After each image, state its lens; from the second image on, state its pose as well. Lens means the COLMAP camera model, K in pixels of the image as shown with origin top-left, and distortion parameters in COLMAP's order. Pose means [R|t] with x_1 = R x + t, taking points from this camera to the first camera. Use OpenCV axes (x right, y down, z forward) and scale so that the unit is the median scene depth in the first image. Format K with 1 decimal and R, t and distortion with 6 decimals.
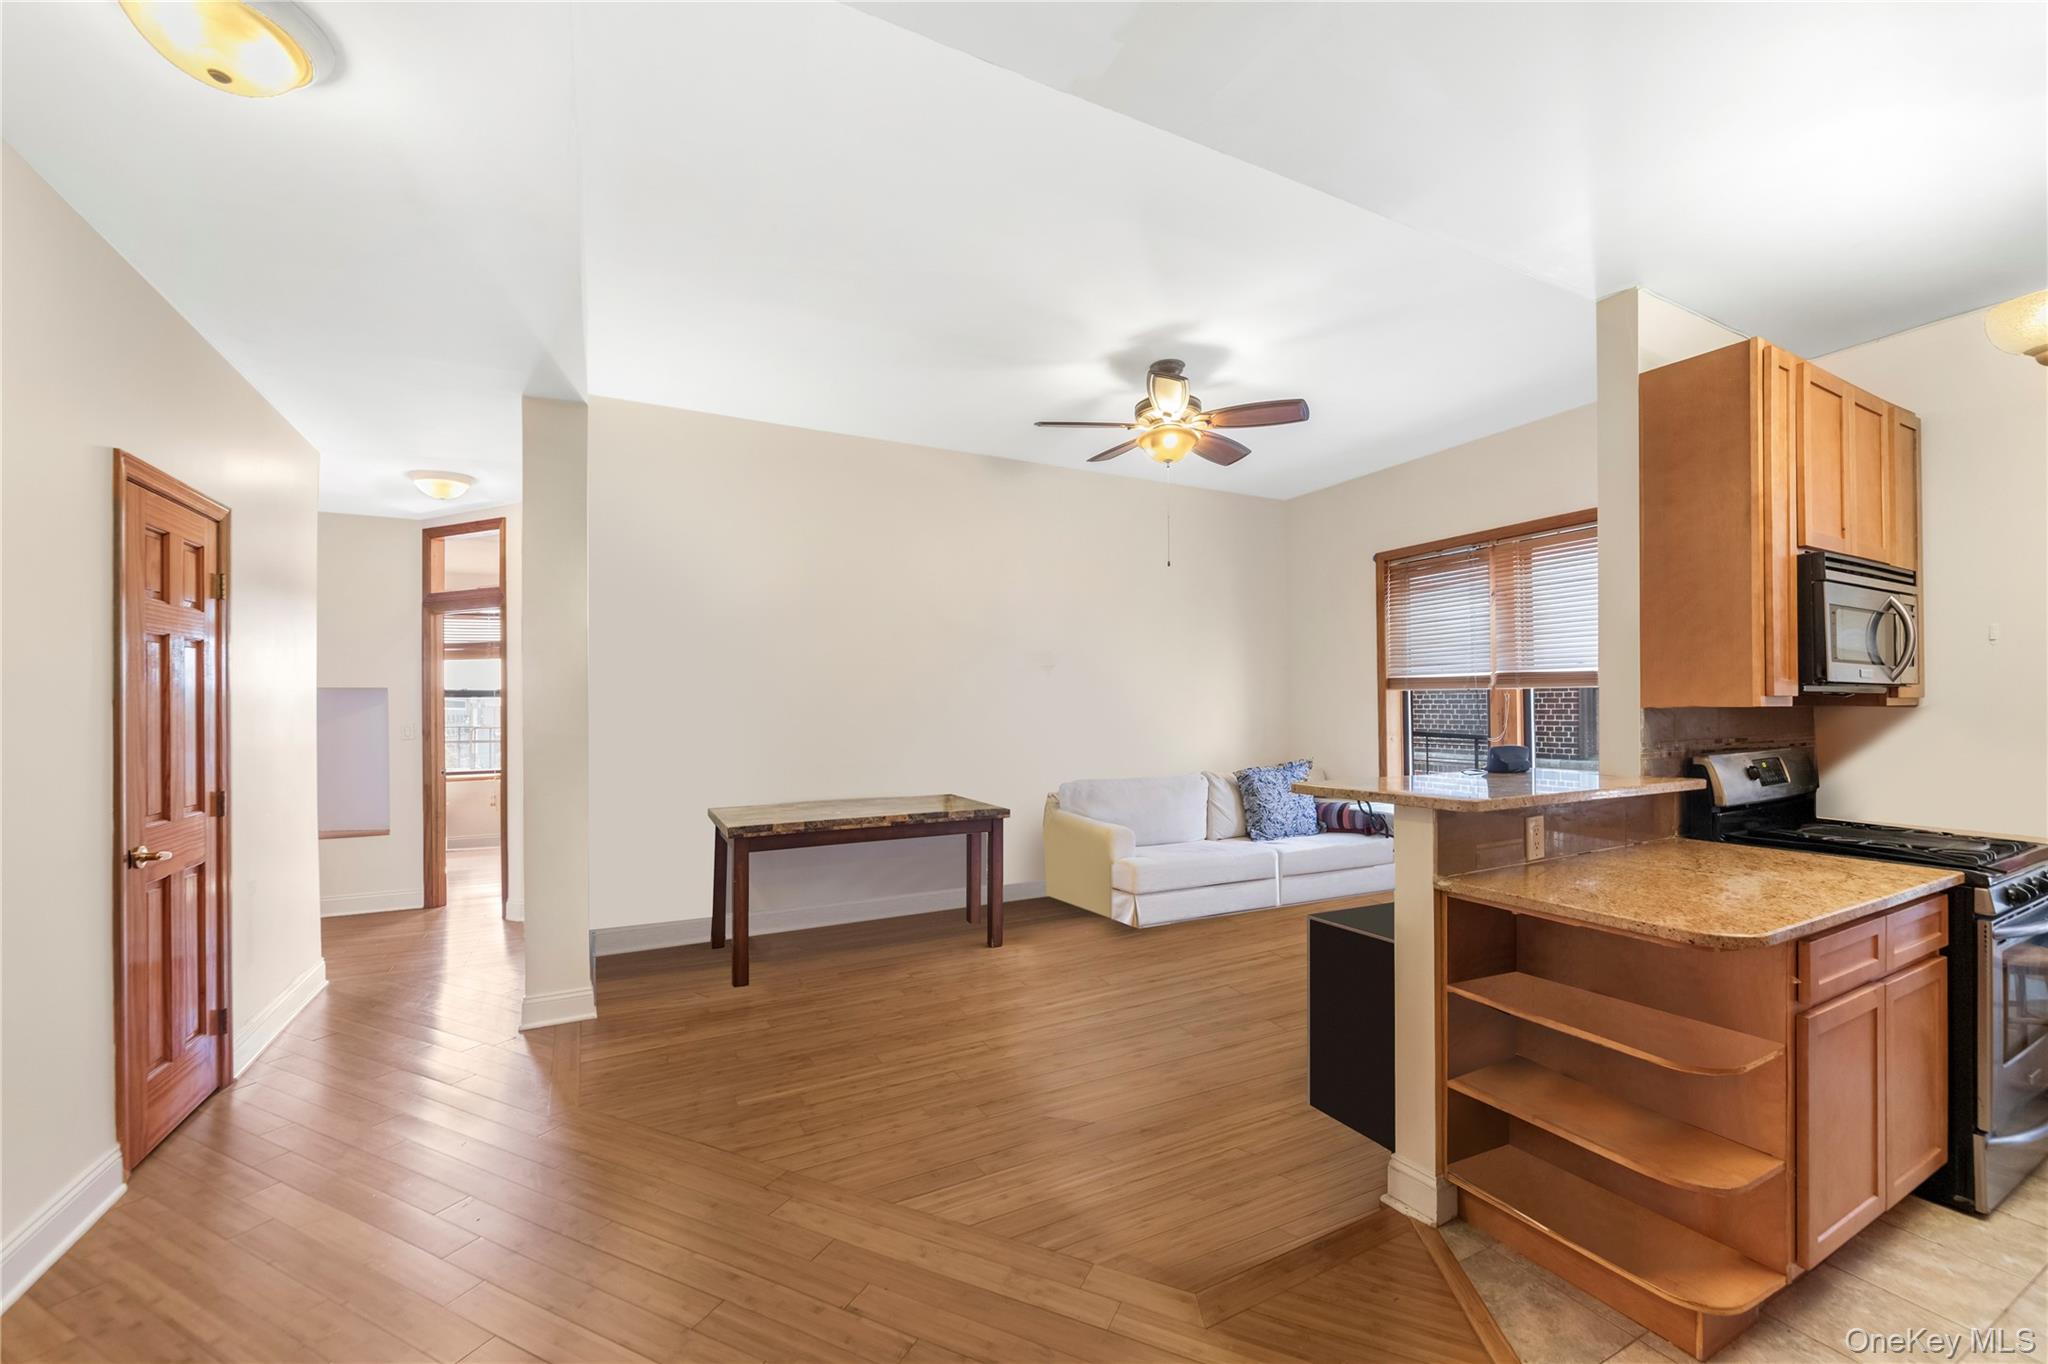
lens RADIAL K [[798.9, 0, 1024.0], [0, 798.9, 682.0], [0, 0, 1]] dist [-0.001830, -0.000131]
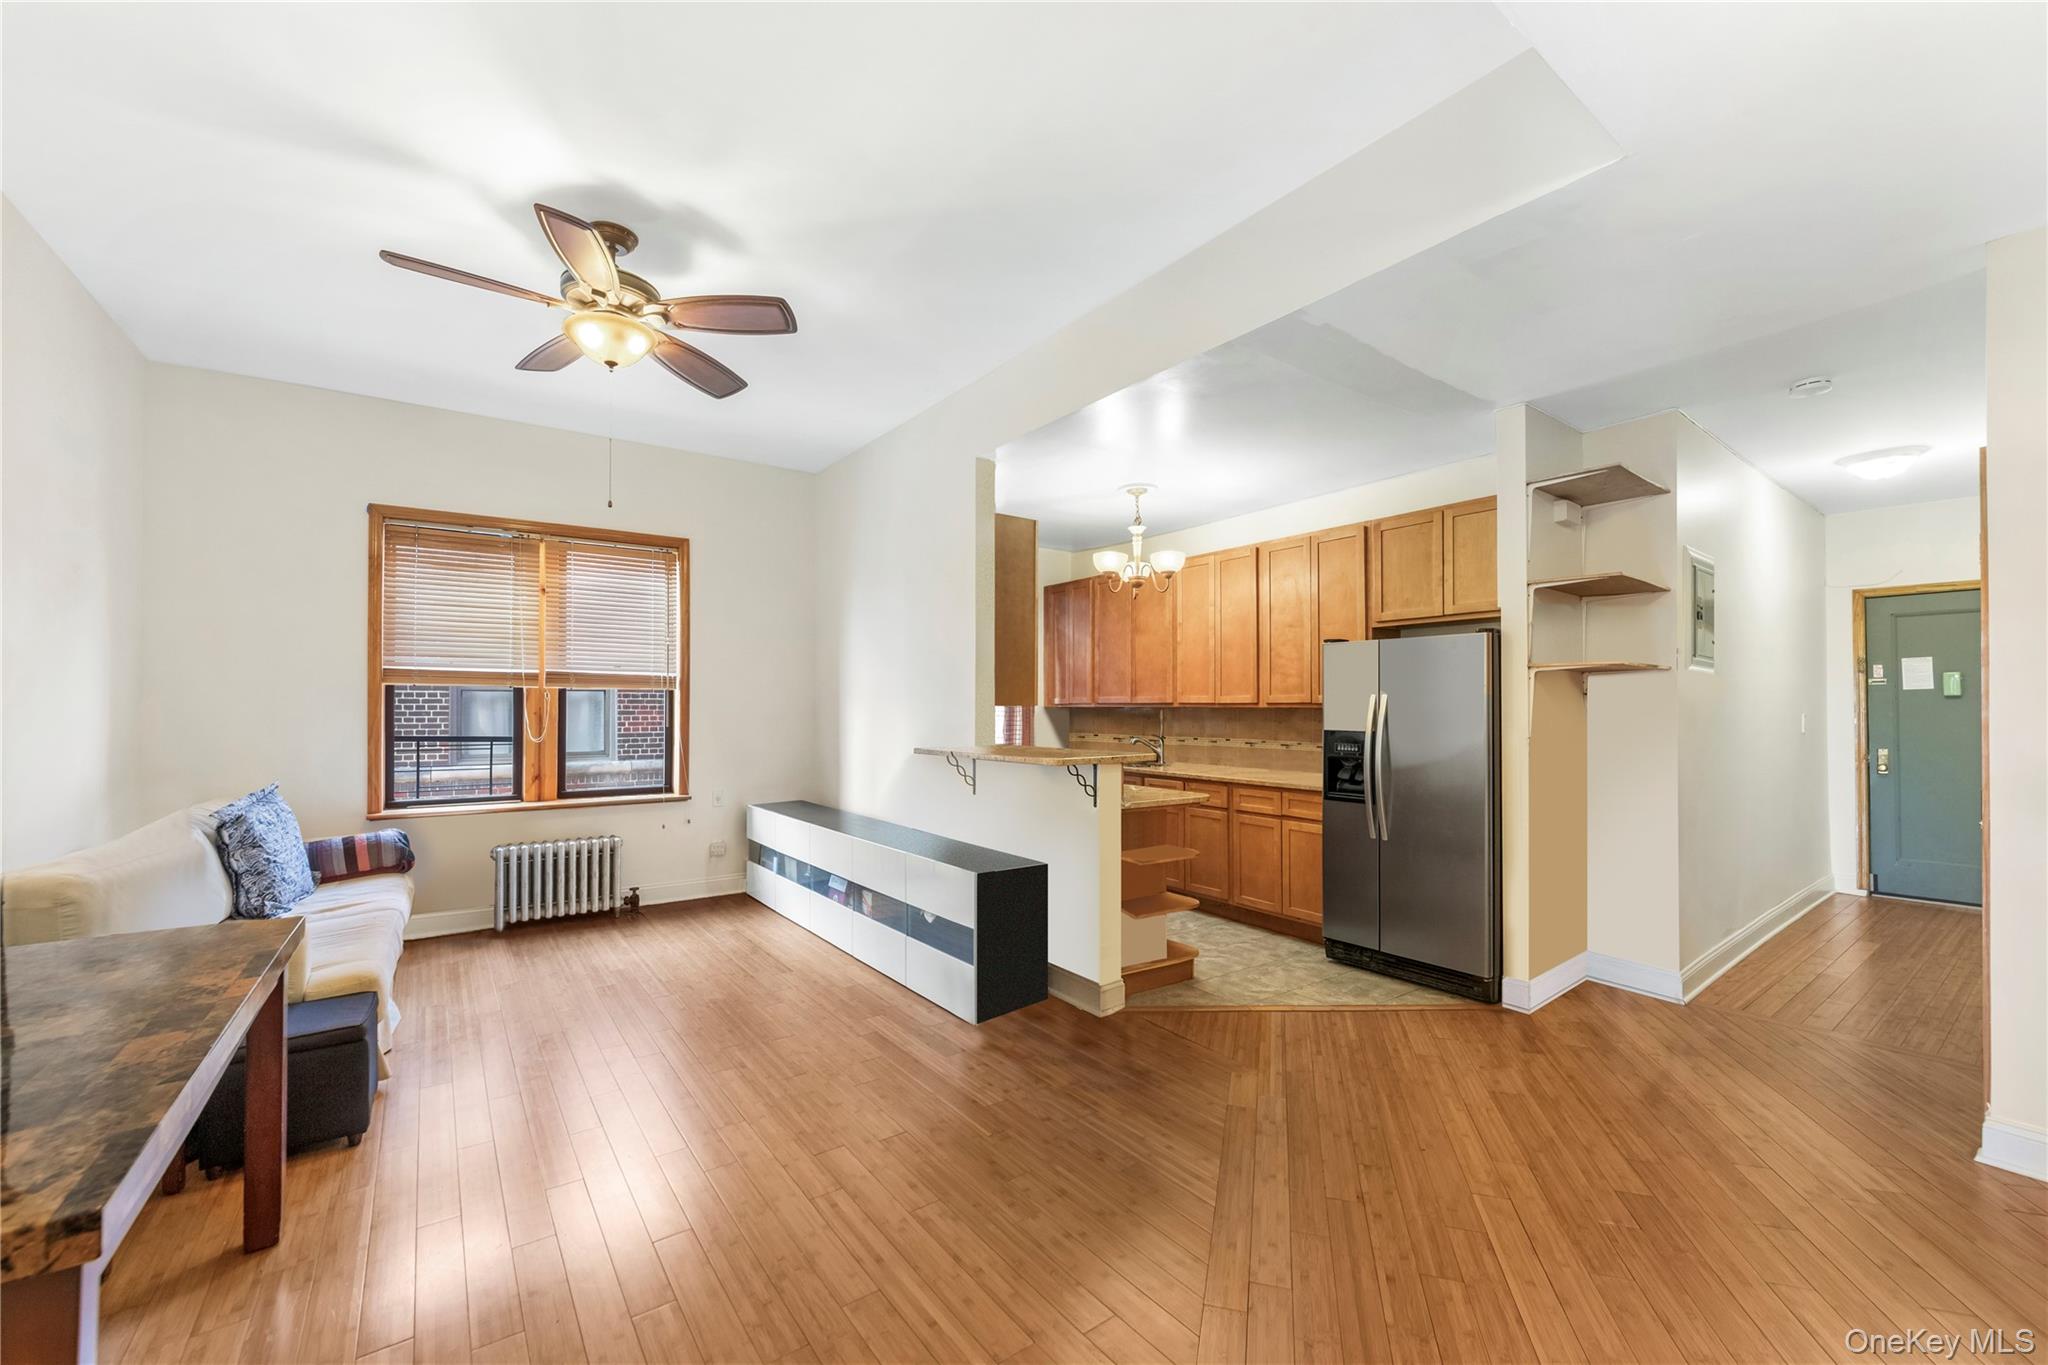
lens RADIAL K [[825.5, 0, 992.9], [0, 825.5, 692.1], [0, 0, 1]] dist [0.000747, 0.000075]
pose [[-0.118049, 0.019771, 0.992811, -0.473131], [-0.033821, 0.999142, -0.023919, 0.020165], [-0.992432, -0.036402, -0.117279, 0.578376]]
